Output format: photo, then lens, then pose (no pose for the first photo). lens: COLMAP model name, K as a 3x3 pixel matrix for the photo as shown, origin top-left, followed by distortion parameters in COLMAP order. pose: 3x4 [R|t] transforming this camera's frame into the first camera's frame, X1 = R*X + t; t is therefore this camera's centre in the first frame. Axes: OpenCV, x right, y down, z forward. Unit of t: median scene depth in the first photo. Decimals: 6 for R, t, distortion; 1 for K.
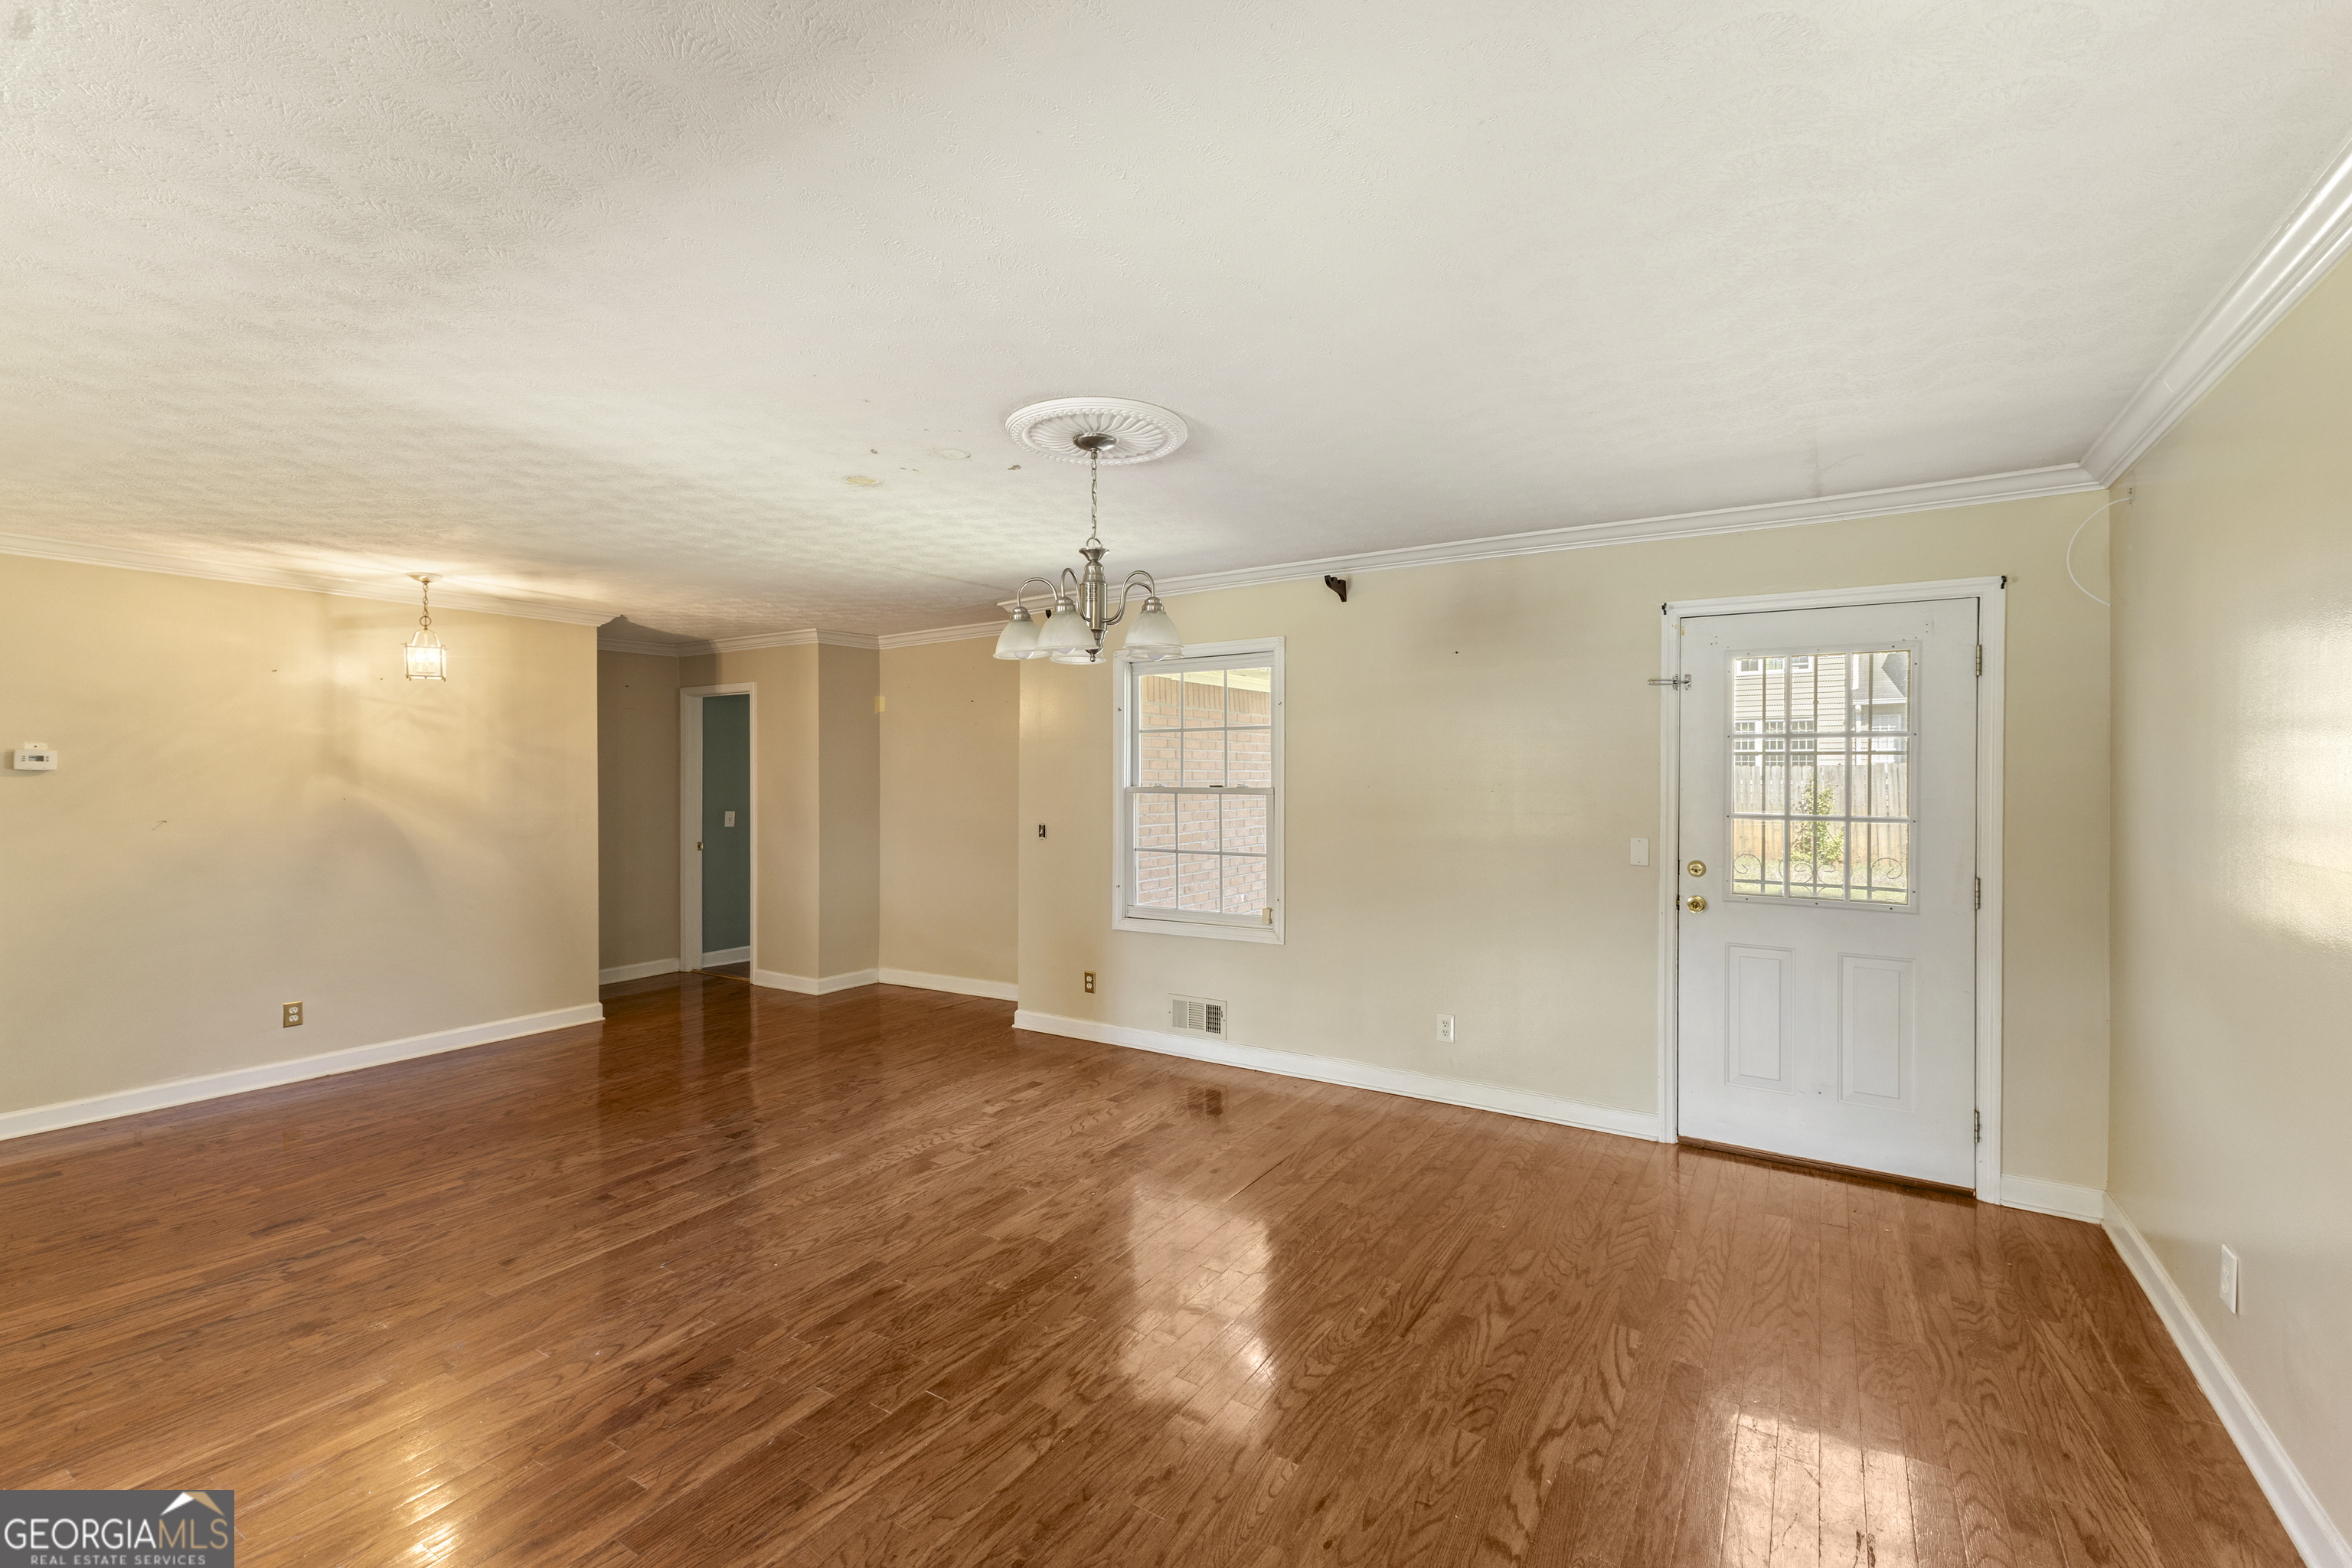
lens RADIAL K [[1007.5, 0, 1178.4], [0, 1007.5, 776.8], [0, 0, 1]] dist [0.012160, -0.000118]
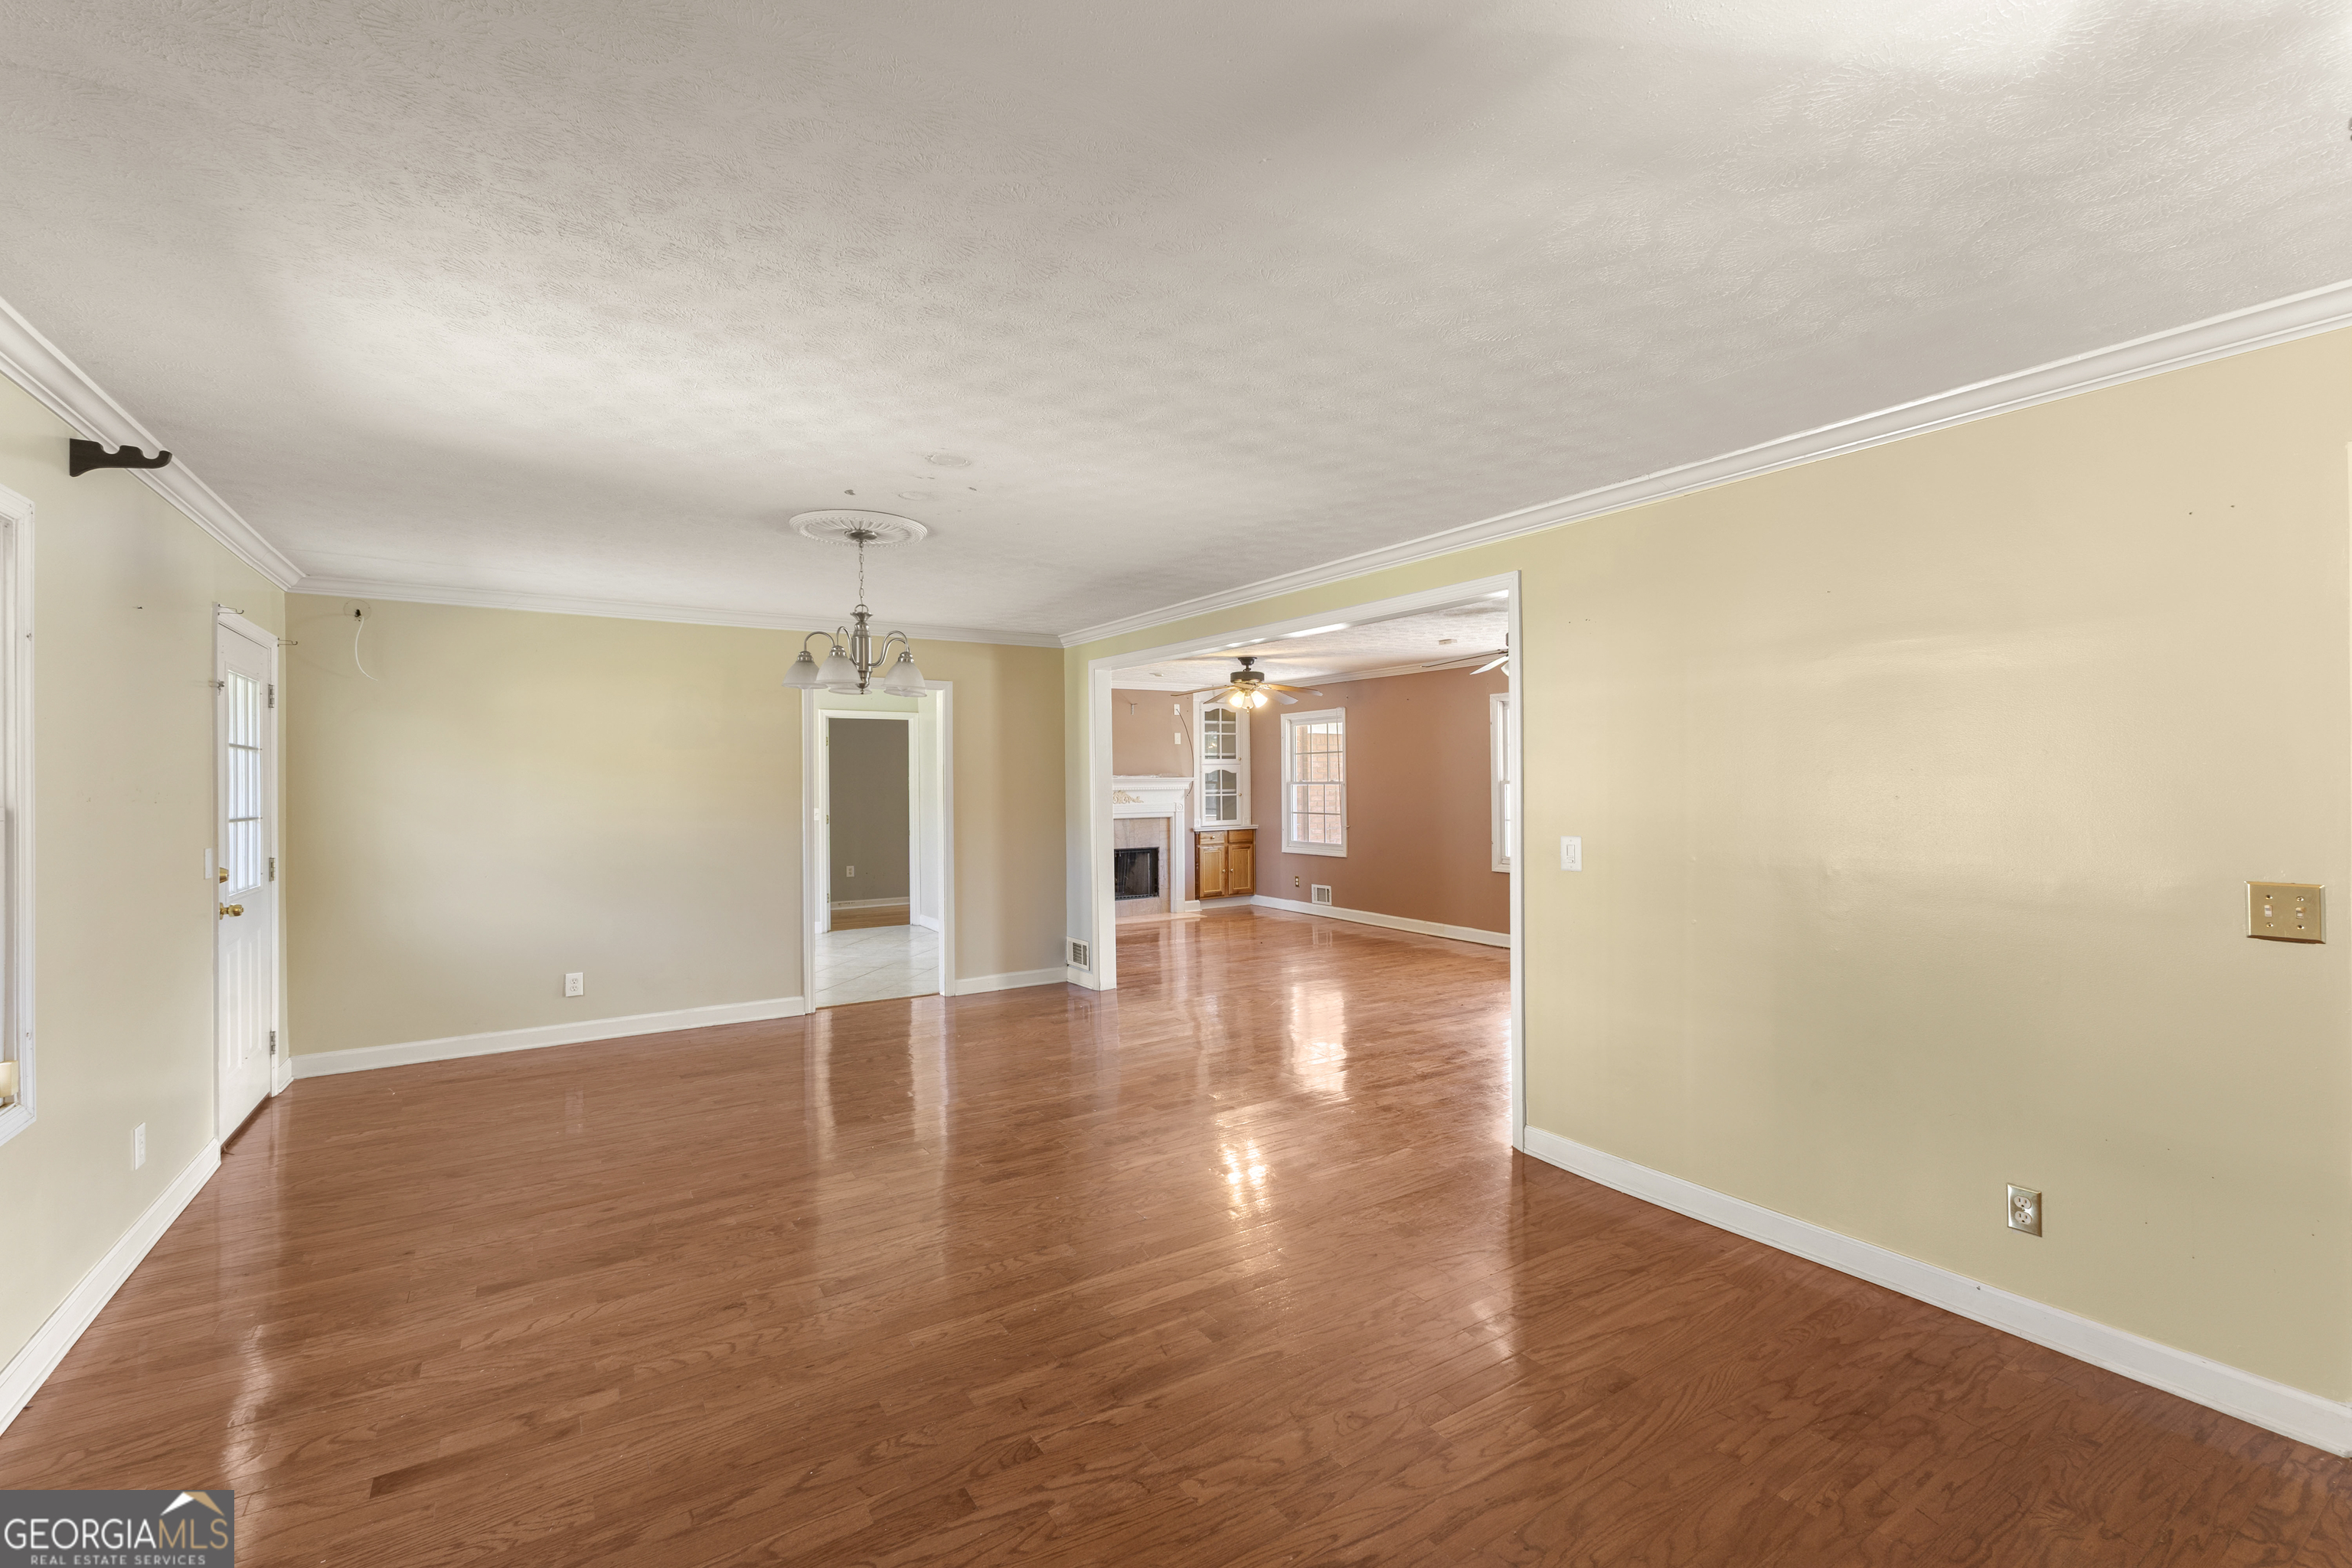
lens RADIAL K [[1007.5, 0, 1174.2], [0, 1007.5, 779.8], [0, 0, 1]] dist [0.012160, -0.000118]
pose [[-0.905075, 0.008666, 0.425164, -0.609446], [0.010847, 0.999937, 0.002710, 0.002930], [-0.425114, 0.007065, -0.905112, 1.193706]]
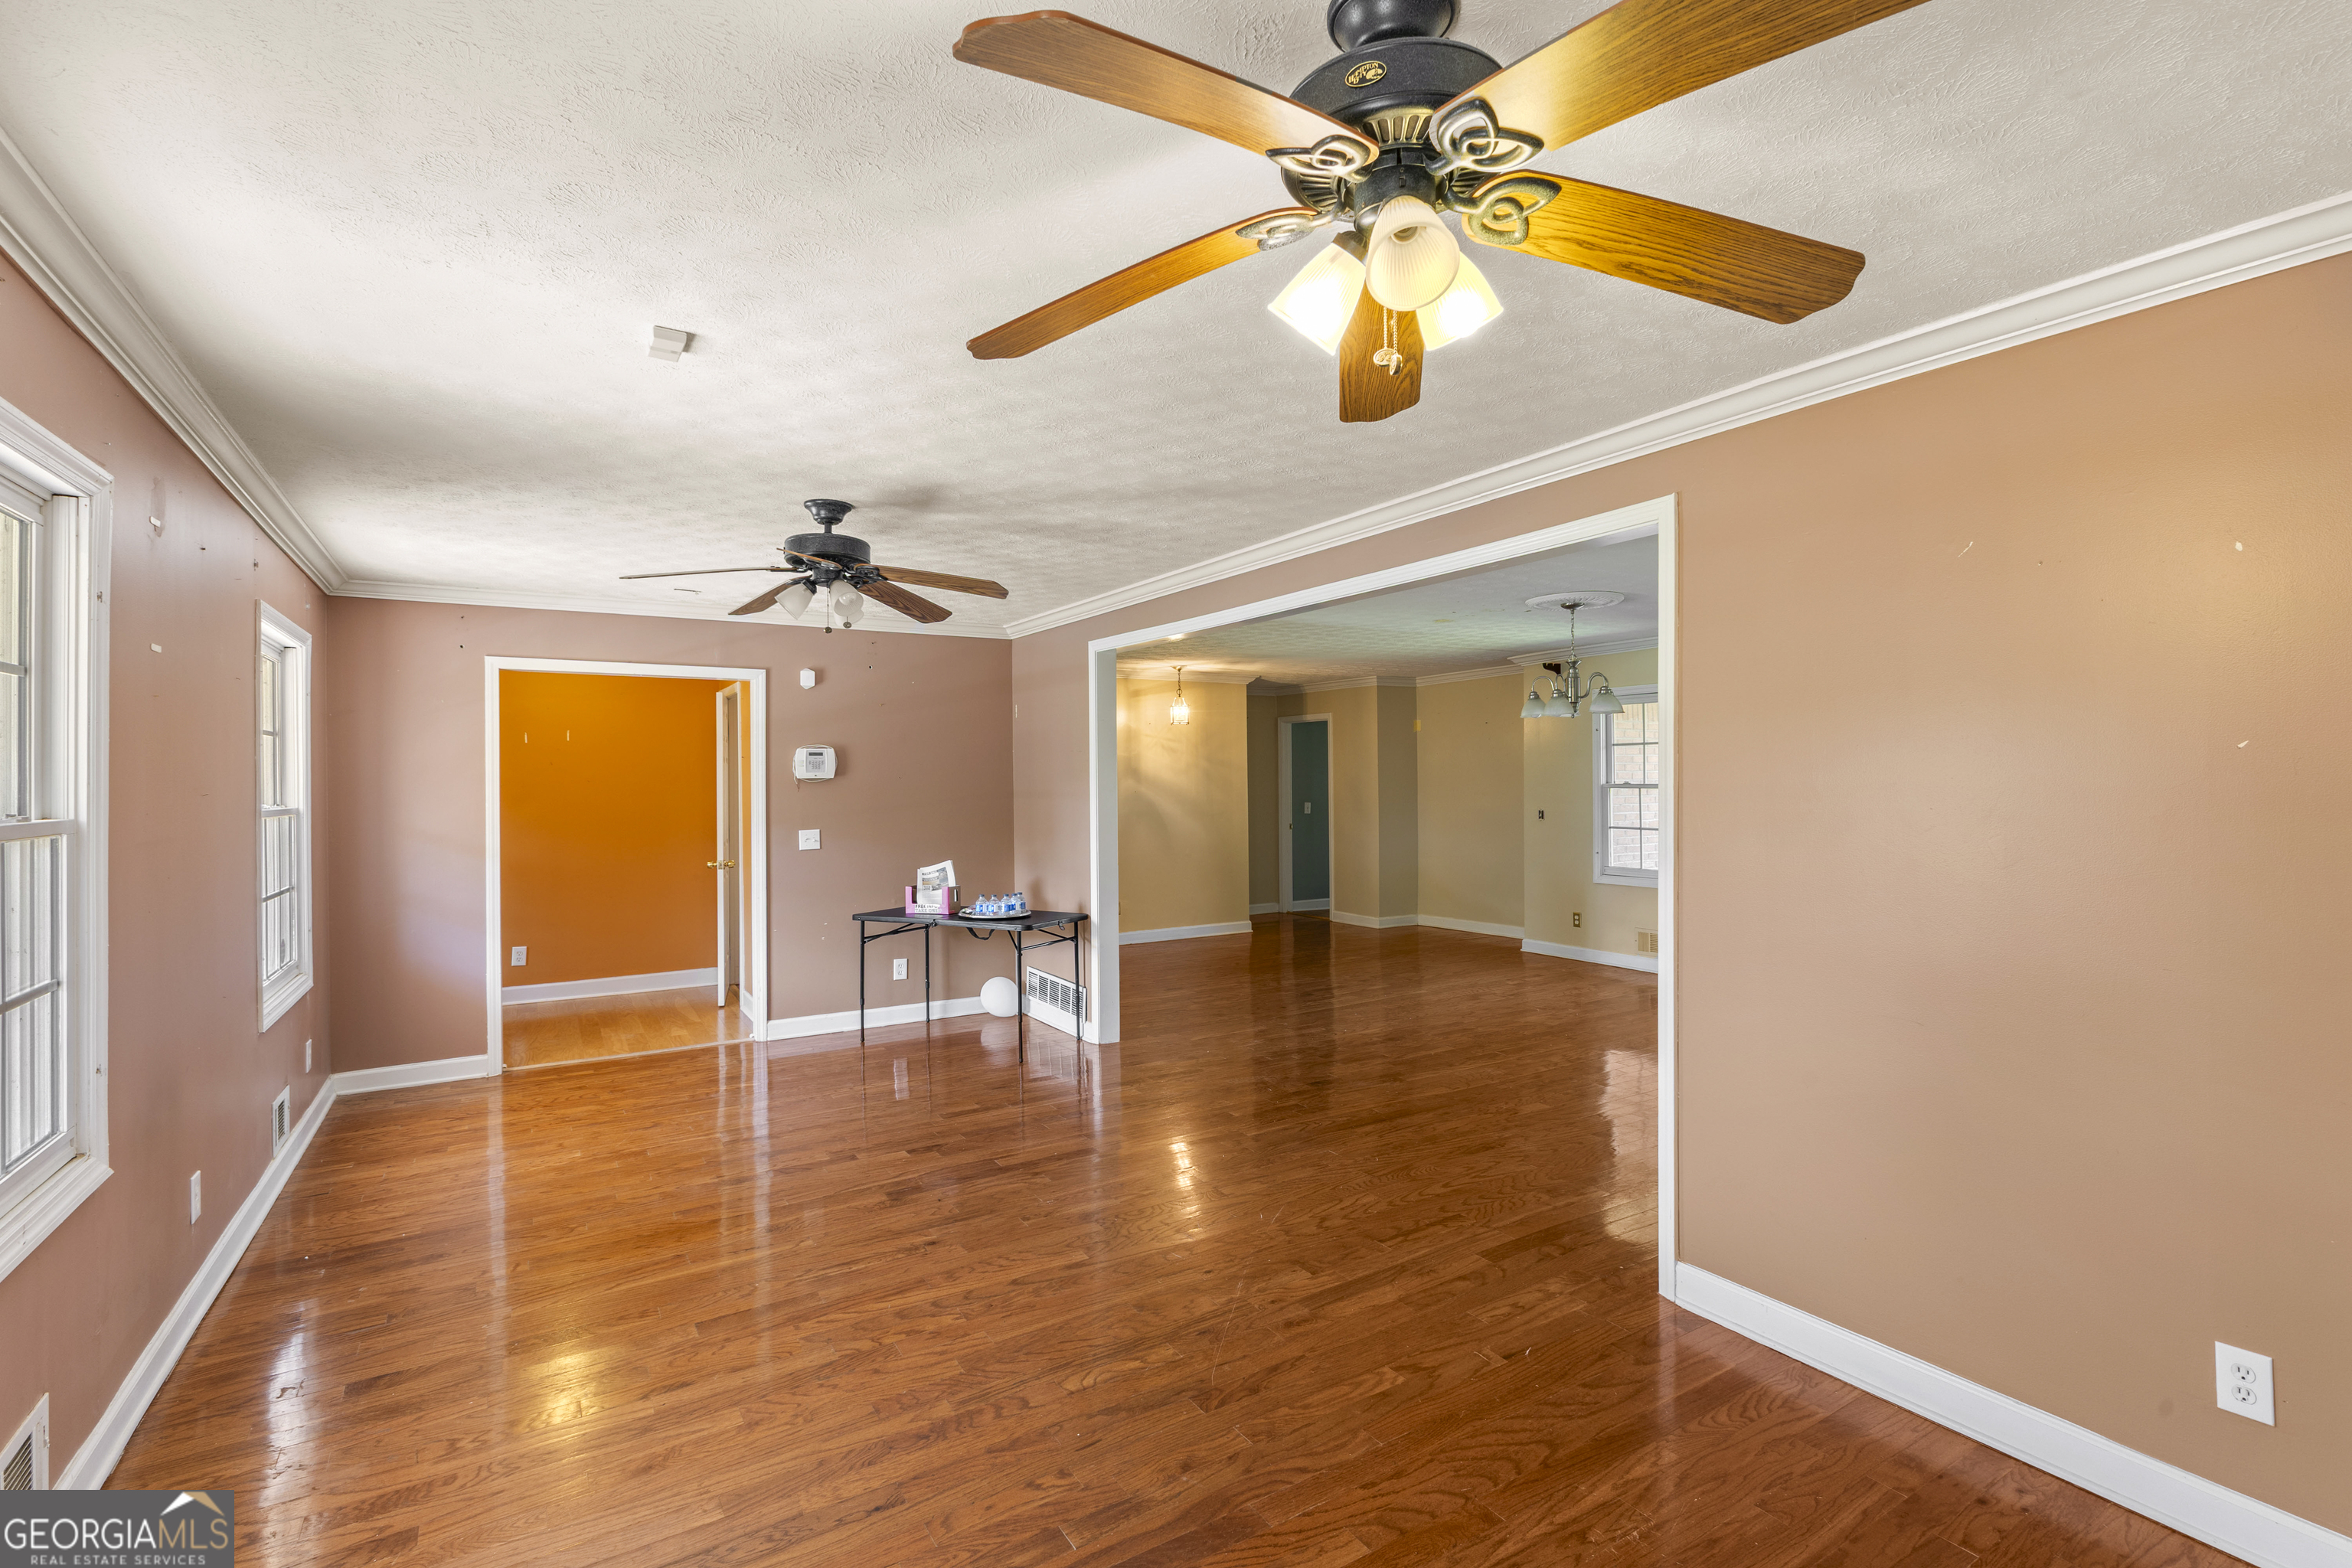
lens RADIAL K [[1081.6, 0, 1176.6], [0, 1081.6, 772.1], [0, 0, 1]] dist [-0.001089, 0.000260]
pose [[0.900731, -0.008799, -0.434289, 0.074668], [0.006498, 0.999956, -0.006782, 0.000308], [0.434330, 0.003286, 0.900748, -0.689485]]
